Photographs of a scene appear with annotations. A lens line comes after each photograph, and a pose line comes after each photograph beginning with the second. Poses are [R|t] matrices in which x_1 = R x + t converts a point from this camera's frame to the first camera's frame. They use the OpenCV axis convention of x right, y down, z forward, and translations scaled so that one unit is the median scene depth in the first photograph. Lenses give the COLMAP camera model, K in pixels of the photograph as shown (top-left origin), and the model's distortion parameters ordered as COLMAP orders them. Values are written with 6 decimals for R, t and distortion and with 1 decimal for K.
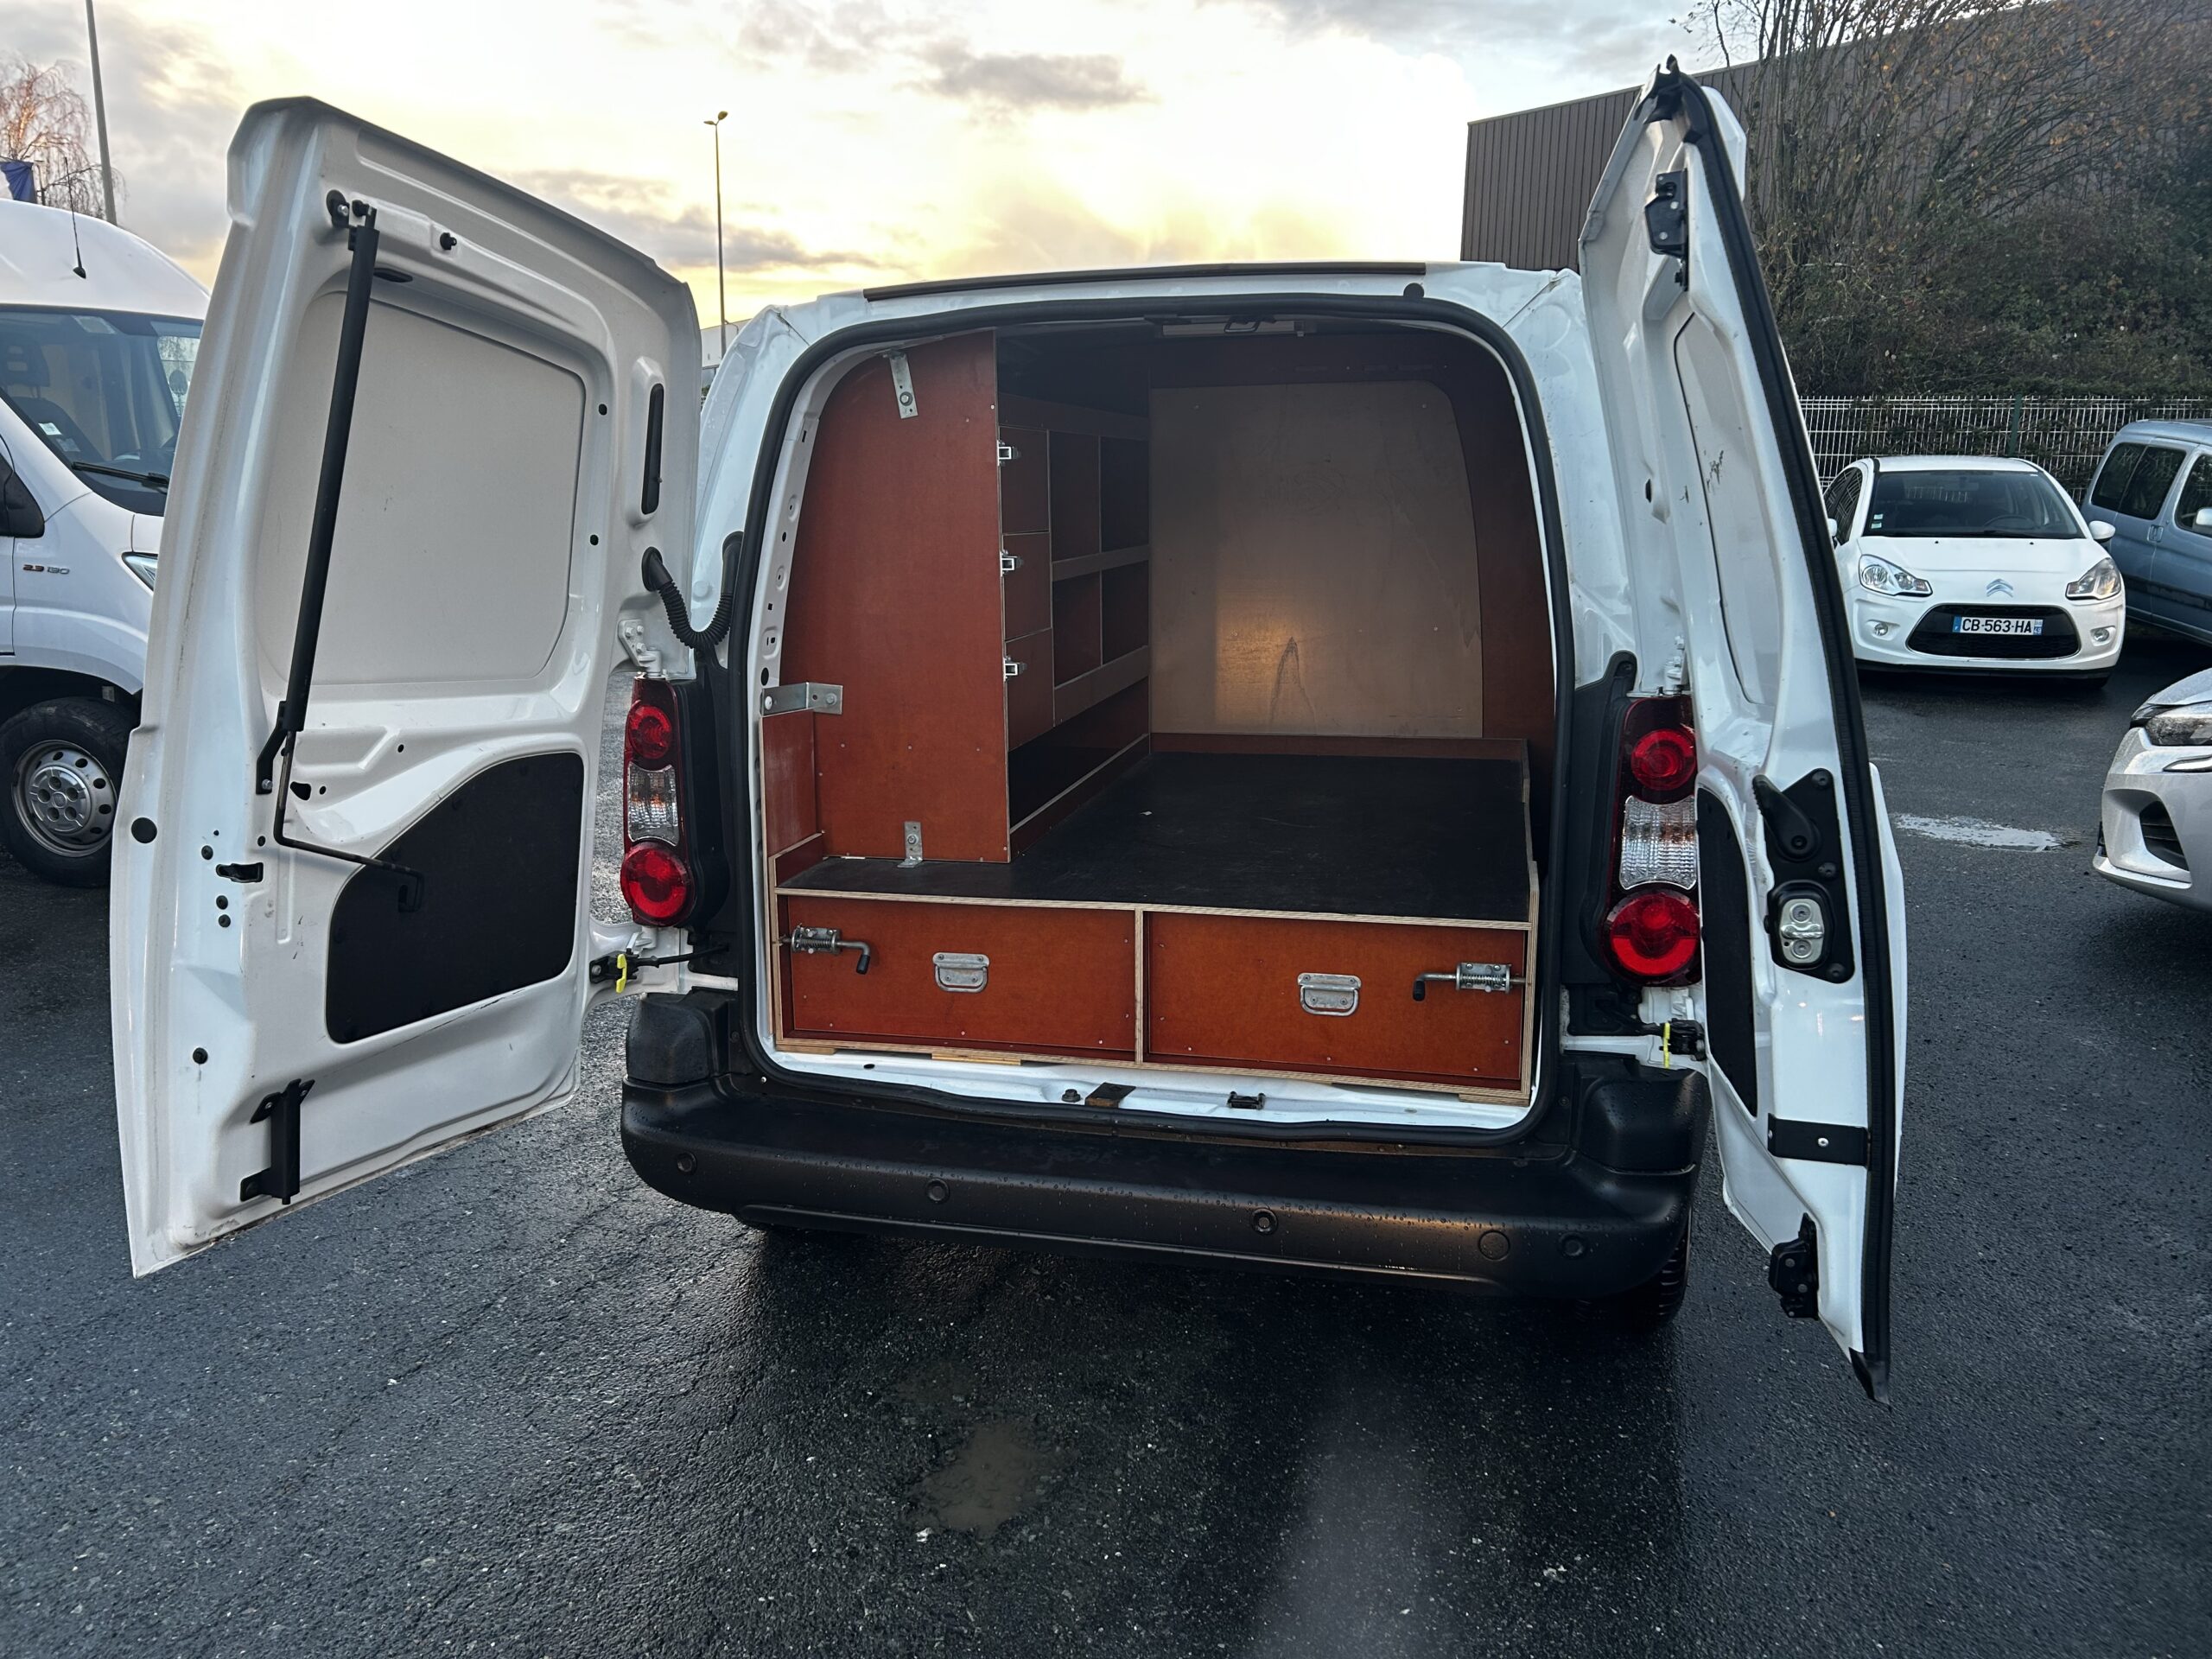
lens RADIAL K [[1698.6, 0, 1102.9], [0, 1698.6, 823.0], [0, 0, 1]] dist [0.005090, -0.007312]
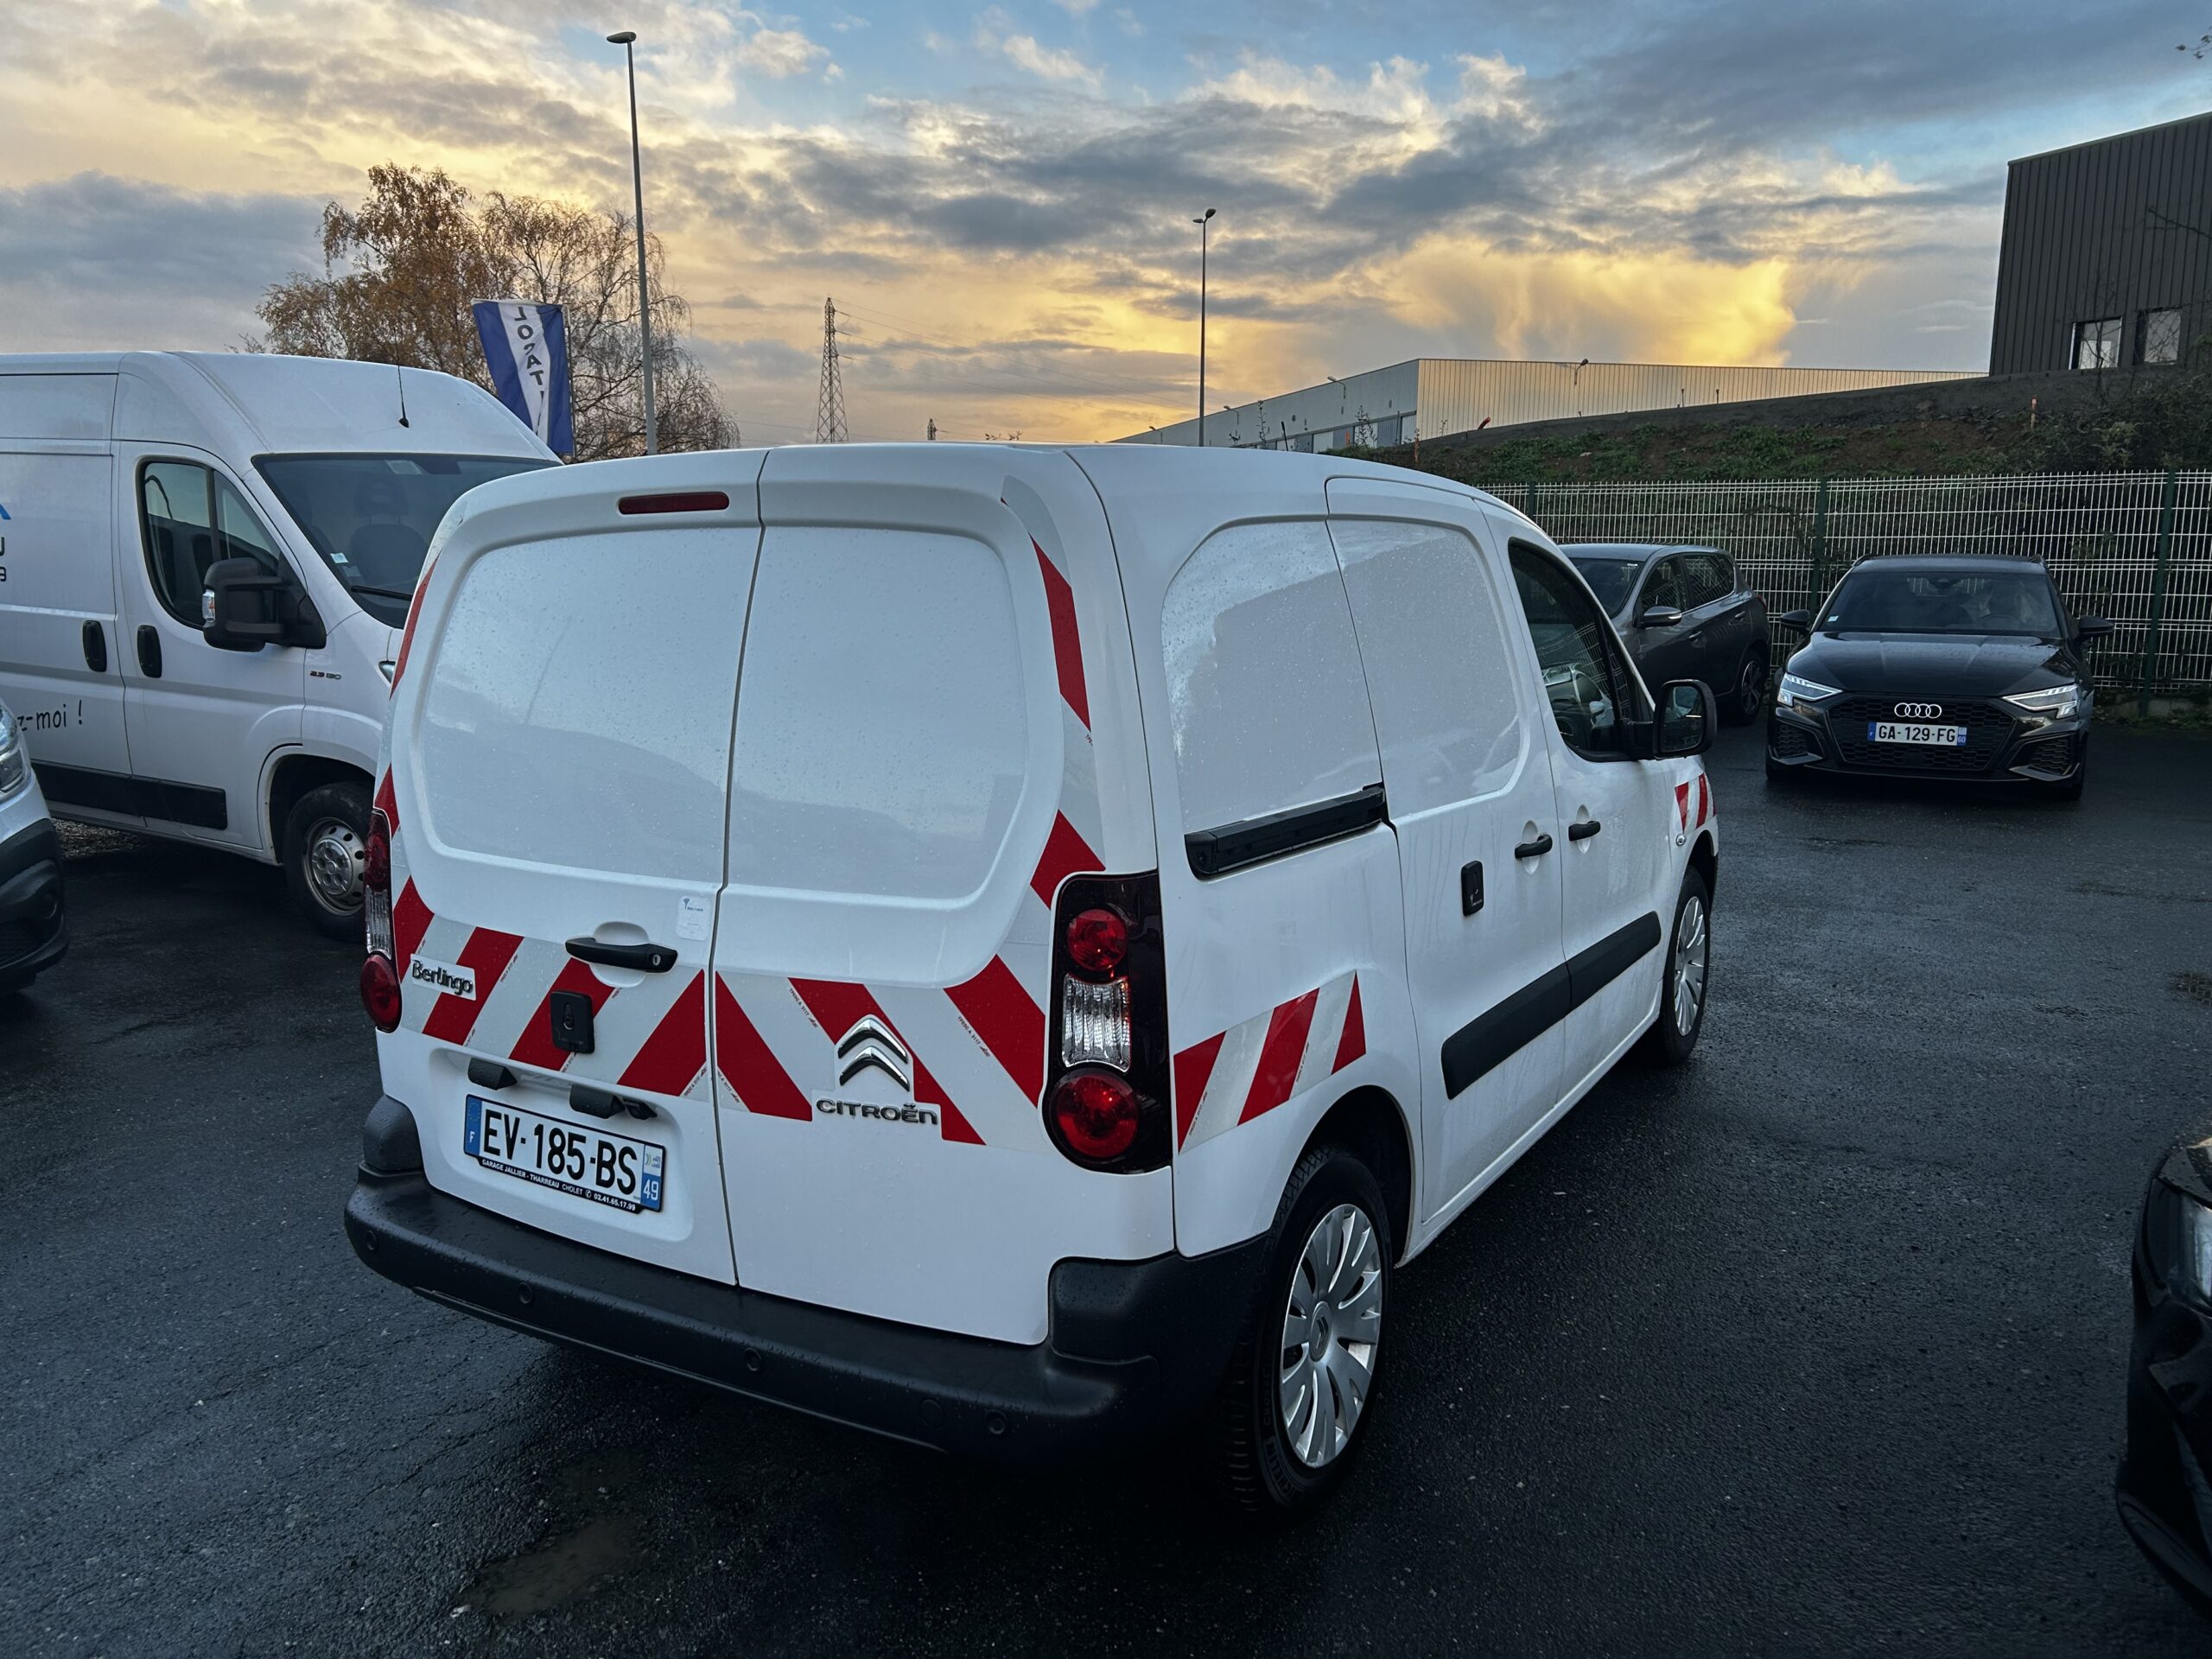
lens RADIAL K [[1698.6, 0, 1101.6], [0, 1698.6, 828.2], [0, 0, 1]] dist [0.005090, -0.007312]
pose [[0.954994, 0.037012, -0.294307, 0.252918], [-0.048479, 0.998319, -0.031762, -0.029776], [0.292636, 0.044601, 0.955183, 0.022412]]
